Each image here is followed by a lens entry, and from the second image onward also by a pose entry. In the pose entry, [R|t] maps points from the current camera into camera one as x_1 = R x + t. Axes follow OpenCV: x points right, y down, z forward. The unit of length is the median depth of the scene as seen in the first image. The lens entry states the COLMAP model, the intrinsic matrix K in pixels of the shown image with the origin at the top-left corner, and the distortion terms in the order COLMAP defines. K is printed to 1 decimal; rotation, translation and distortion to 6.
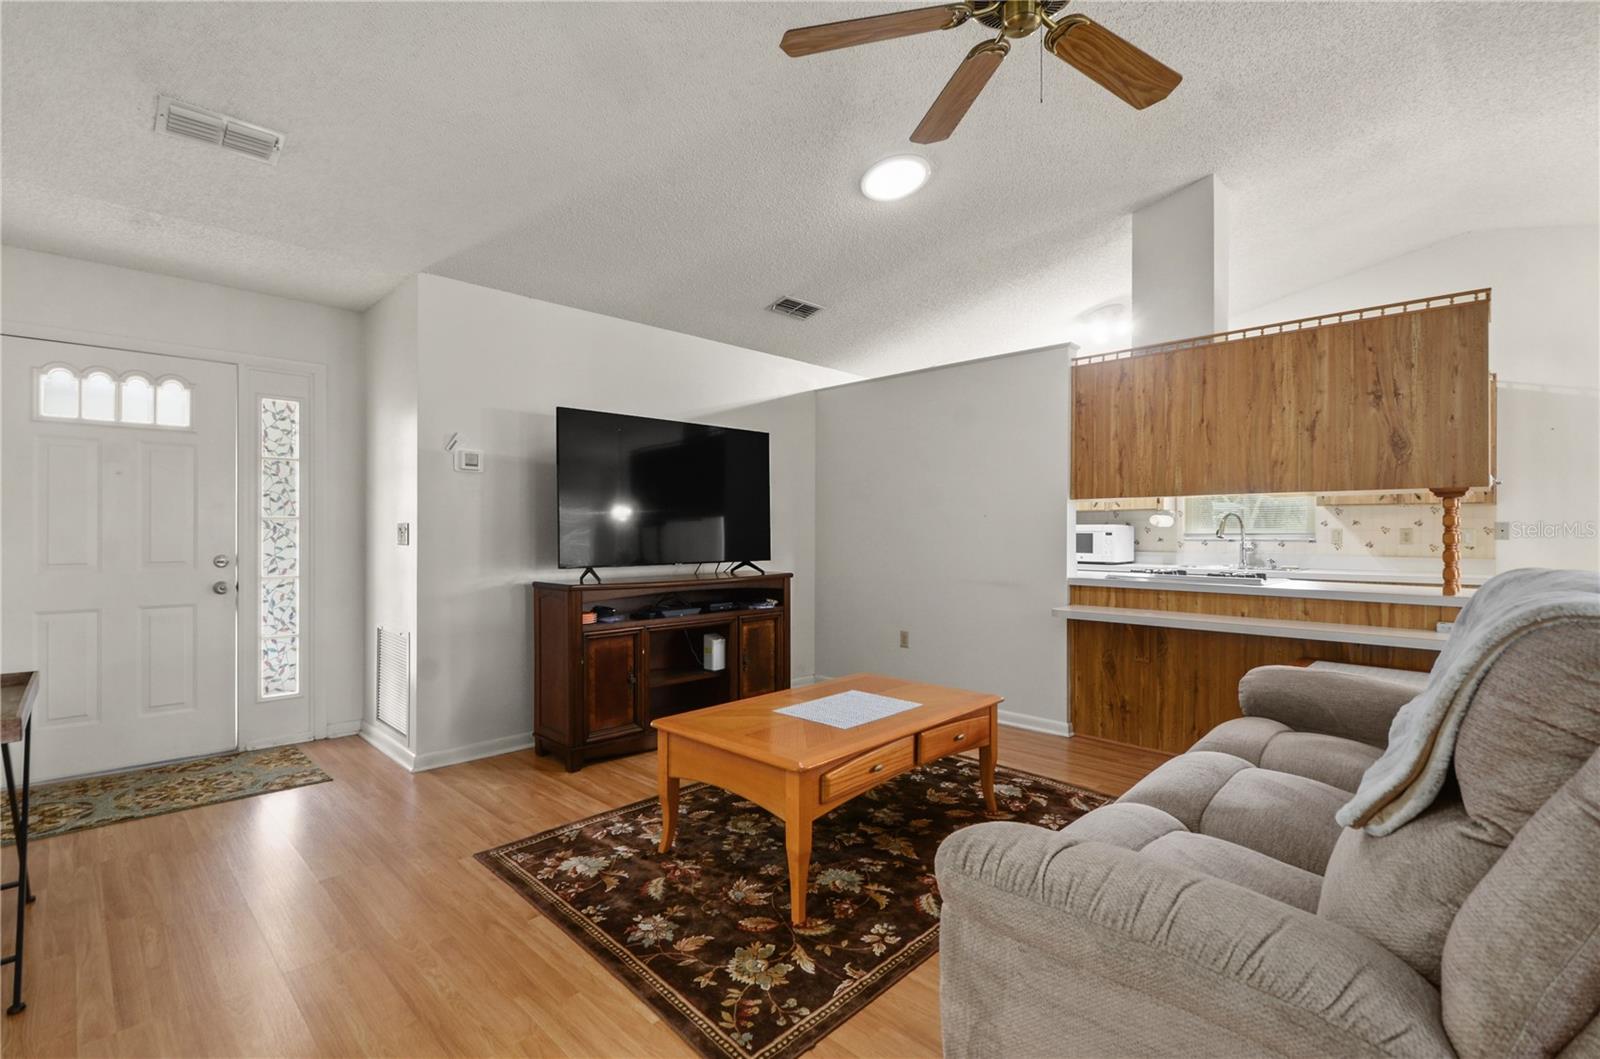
lens RADIAL K [[731.1, 0, 796.1], [0, 731.1, 533.6], [0, 0, 1]] dist [0.001125, -0.000257]
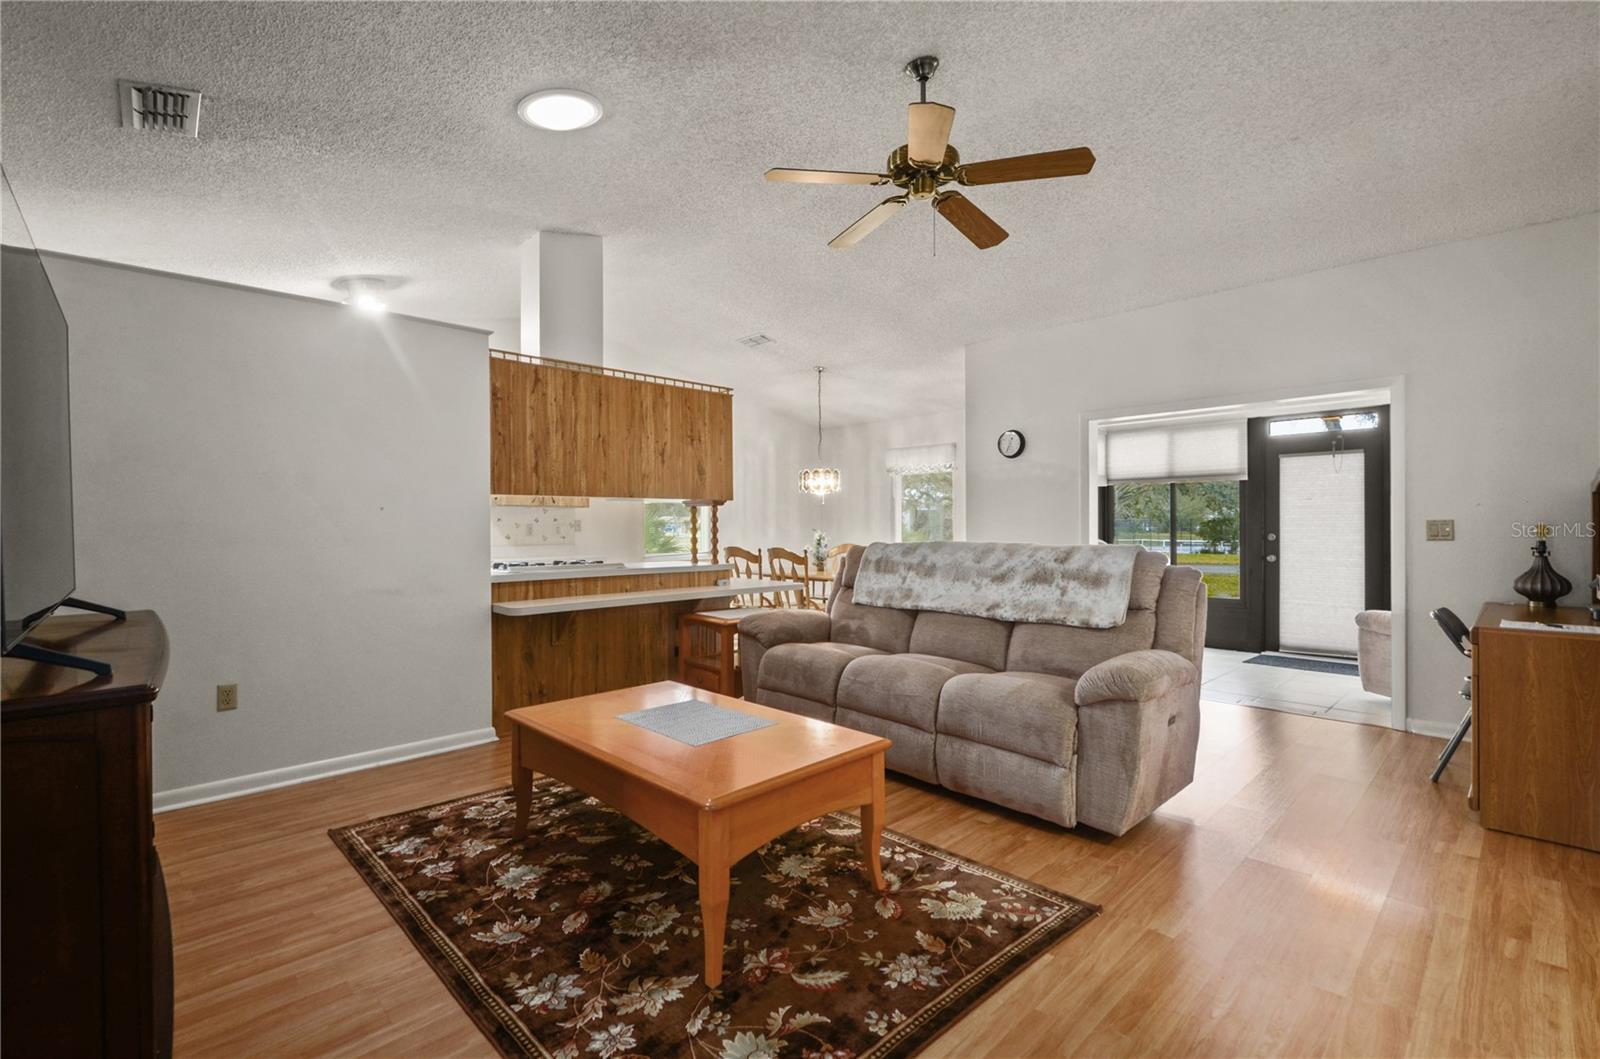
lens RADIAL K [[711.4, 0, 794.3], [0, 711.4, 526.0], [0, 0, 1]] dist [-0.000185, -0.000758]
pose [[0.018847, -0.002956, 0.999818, -0.616095], [0.008826, 0.999957, 0.002790, -0.004485], [-0.999783, 0.008772, 0.018872, 0.647301]]
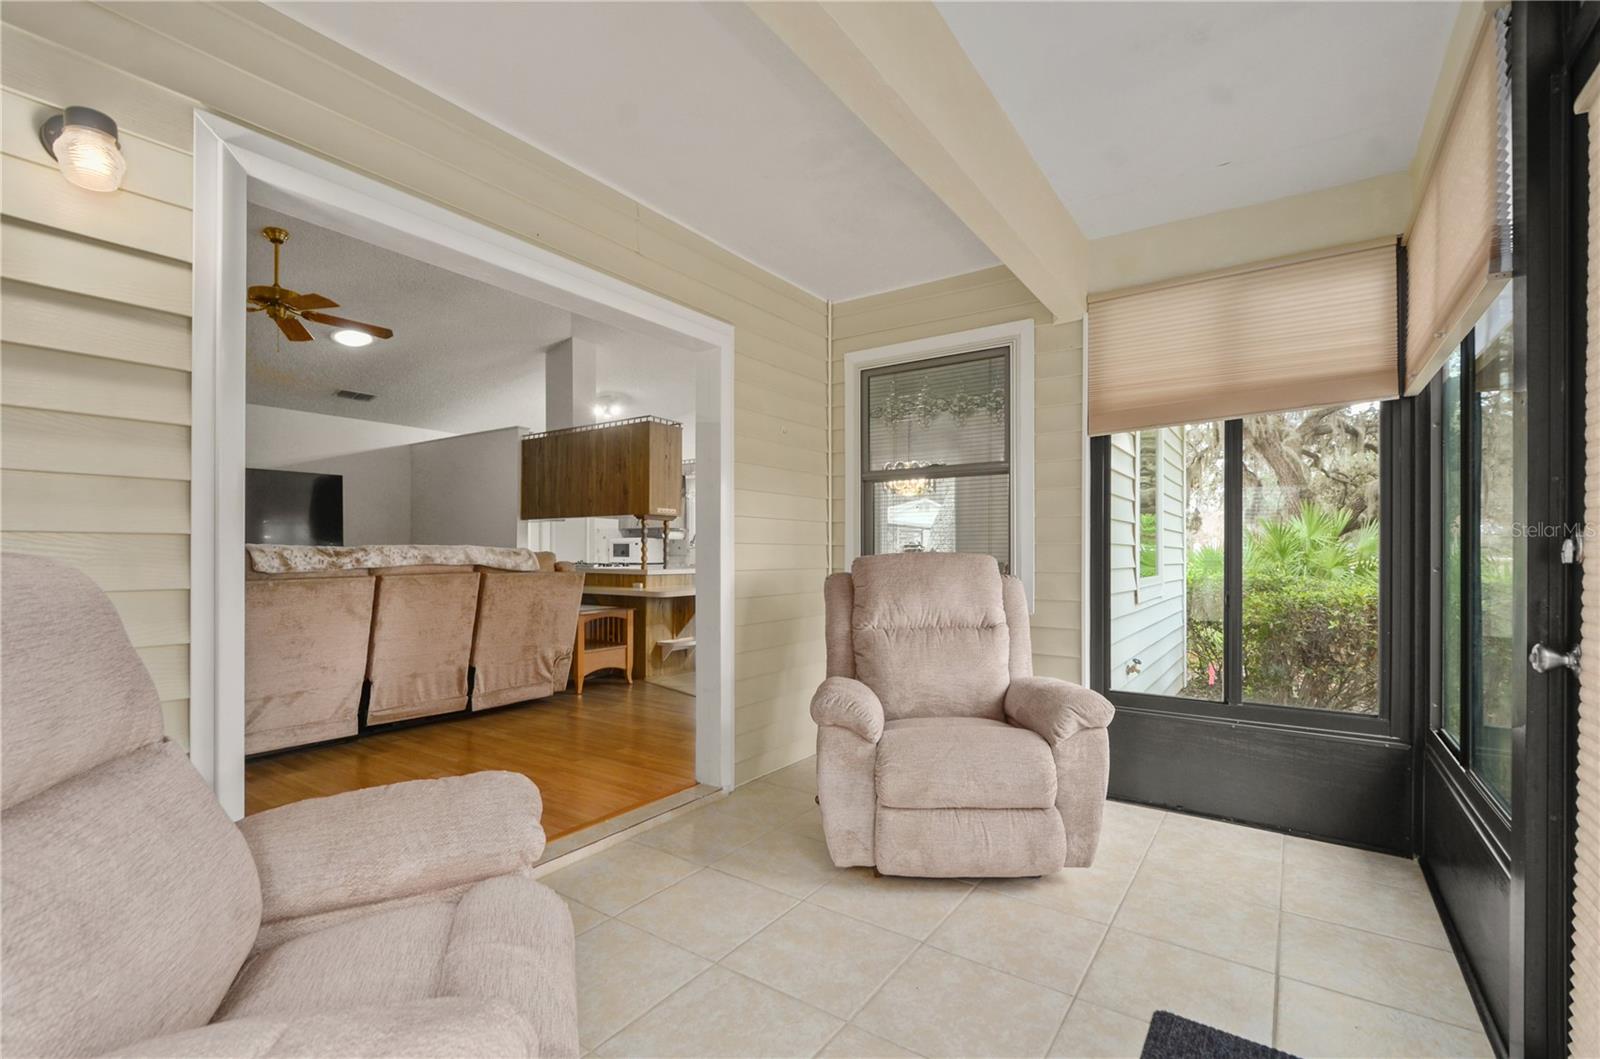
lens RADIAL K [[711.4, 0, 794.3], [0, 711.4, 526.0], [0, 0, 1]] dist [-0.000185, -0.000758]
pose [[0.985434, 0.002912, 0.170031, 0.794159], [0.004386, 0.999086, -0.042530, 0.042698], [-0.170000, 0.042656, 0.984520, -0.766215]]
